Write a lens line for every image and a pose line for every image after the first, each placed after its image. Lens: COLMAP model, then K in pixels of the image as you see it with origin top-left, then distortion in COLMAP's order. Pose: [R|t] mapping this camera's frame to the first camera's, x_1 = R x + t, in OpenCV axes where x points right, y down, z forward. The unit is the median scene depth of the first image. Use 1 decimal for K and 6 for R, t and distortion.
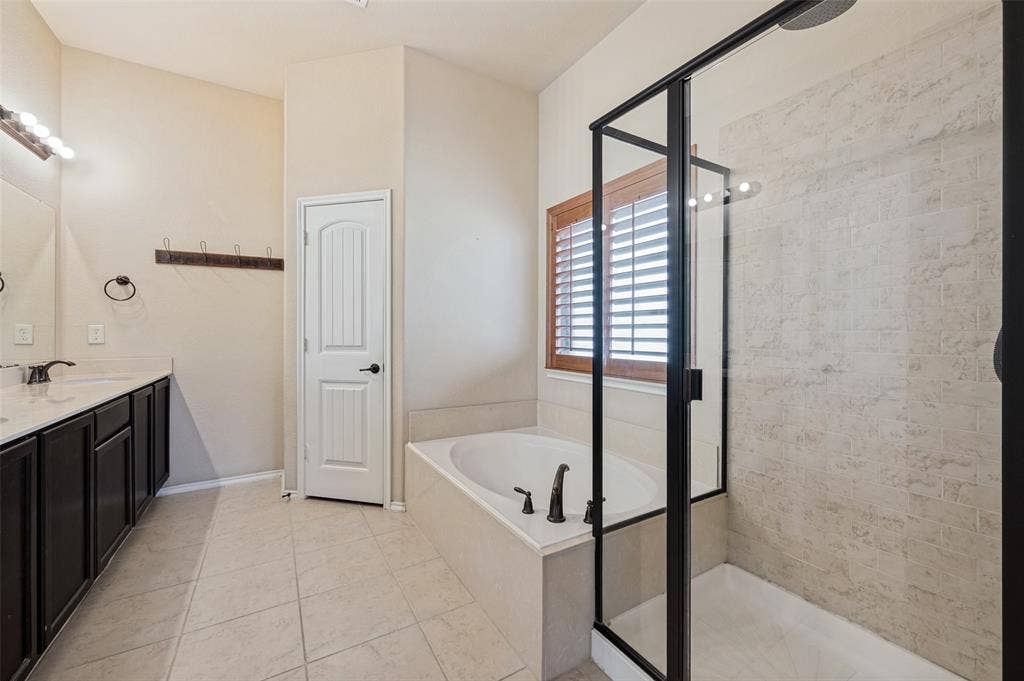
lens RADIAL K [[406.4, 0, 512.3], [0, 406.4, 332.0], [0, 0, 1]] dist [-0.012557, -0.000065]
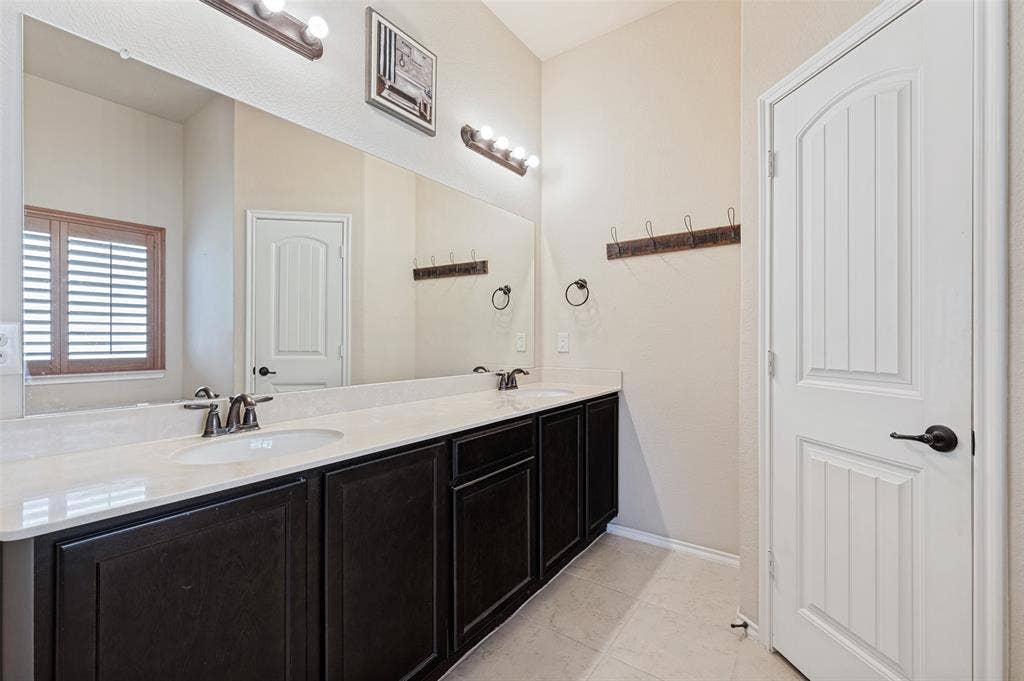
lens RADIAL K [[430.1, 0, 514.5], [0, 430.1, 339.3], [0, 0, 1]] dist [0.003412, -0.000026]
pose [[0.403886, -0.000080, -0.914809, -0.128946], [-0.001539, 0.999999, -0.000767, -0.000300], [0.914808, 0.001718, 0.403885, 0.461600]]
